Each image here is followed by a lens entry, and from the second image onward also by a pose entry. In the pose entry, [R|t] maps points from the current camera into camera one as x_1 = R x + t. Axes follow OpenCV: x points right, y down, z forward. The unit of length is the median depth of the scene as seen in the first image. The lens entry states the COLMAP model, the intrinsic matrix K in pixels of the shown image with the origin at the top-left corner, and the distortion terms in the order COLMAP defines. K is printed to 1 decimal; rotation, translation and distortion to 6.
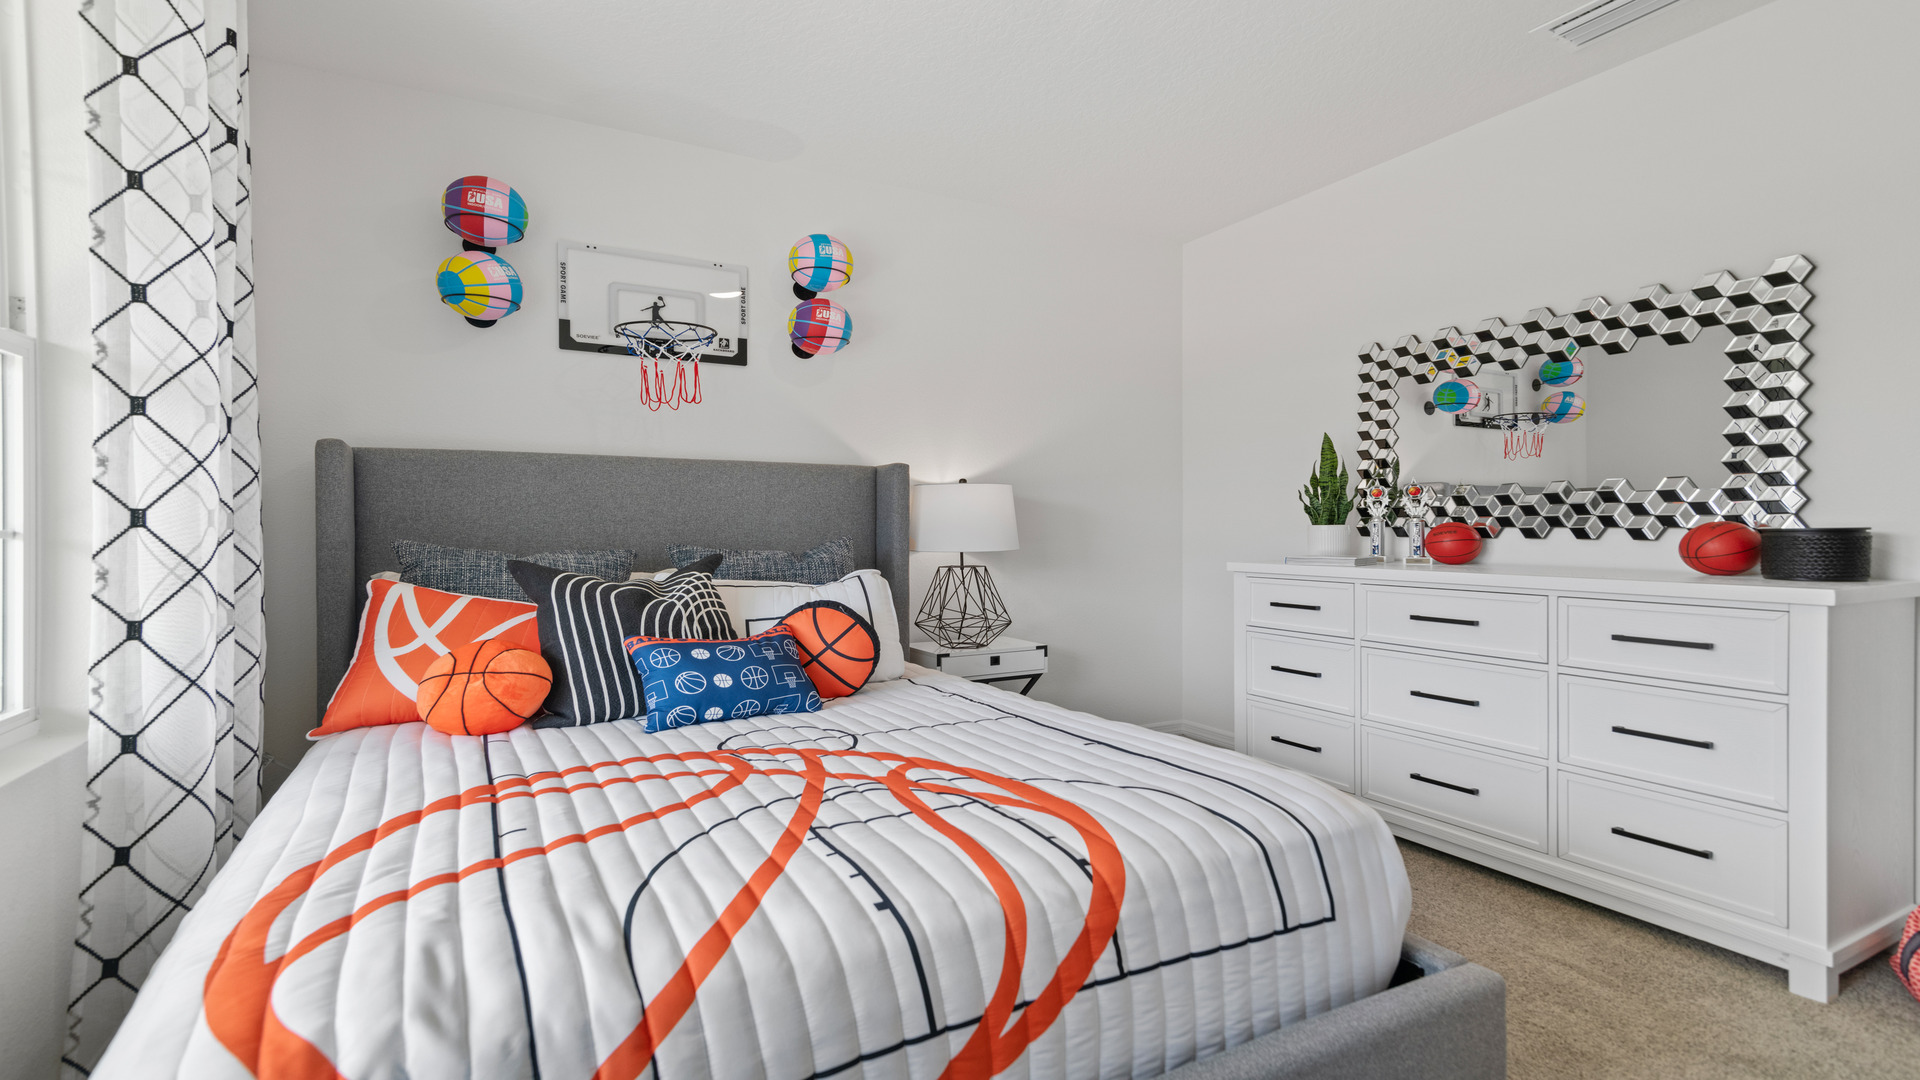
lens RADIAL K [[906.0, 0, 949.8], [0, 906.0, 545.2], [0, 0, 1]] dist [0.011658, -0.001961]
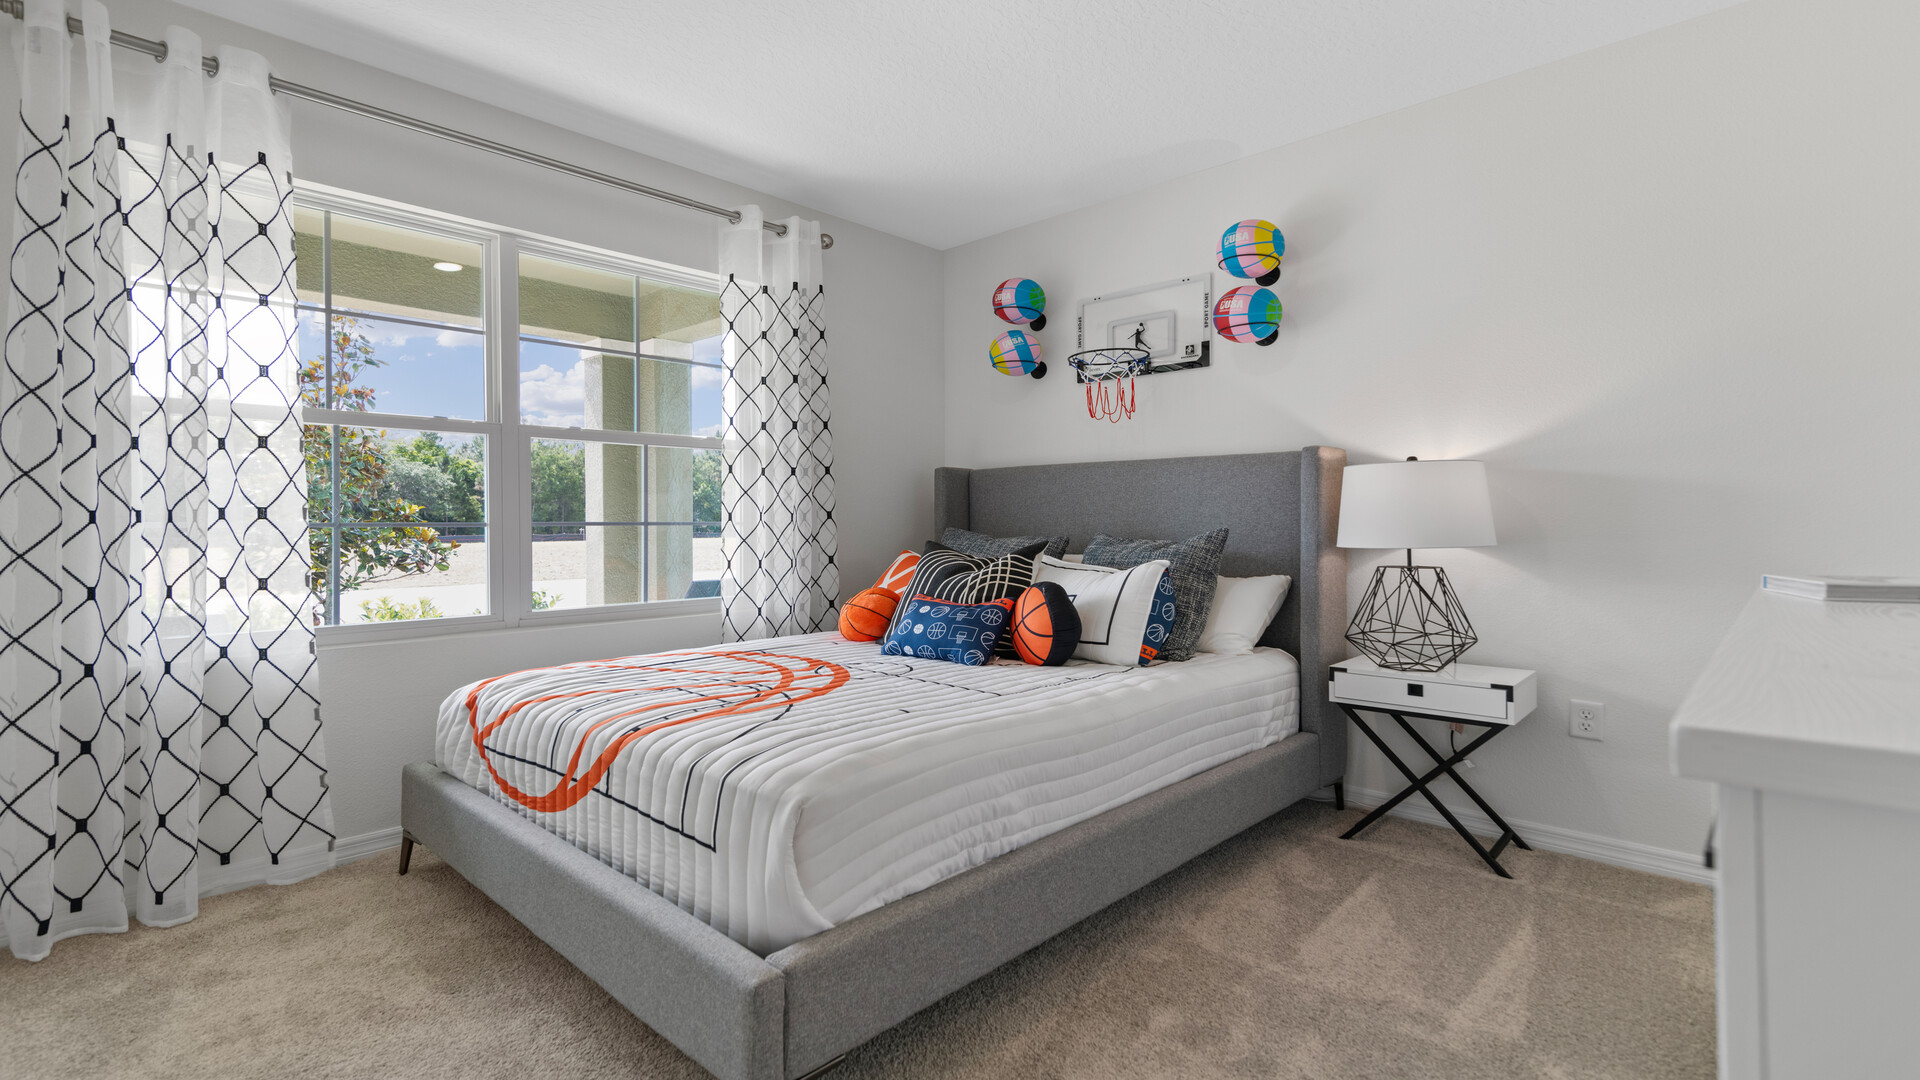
lens RADIAL K [[906.0, 0, 941.6], [0, 906.0, 525.4], [0, 0, 1]] dist [0.011658, -0.001961]
pose [[0.289172, 0.001541, -0.957276, 0.728139], [-0.017045, 0.999848, -0.003539, -0.003543], [0.957125, 0.017340, 0.289155, 0.418883]]
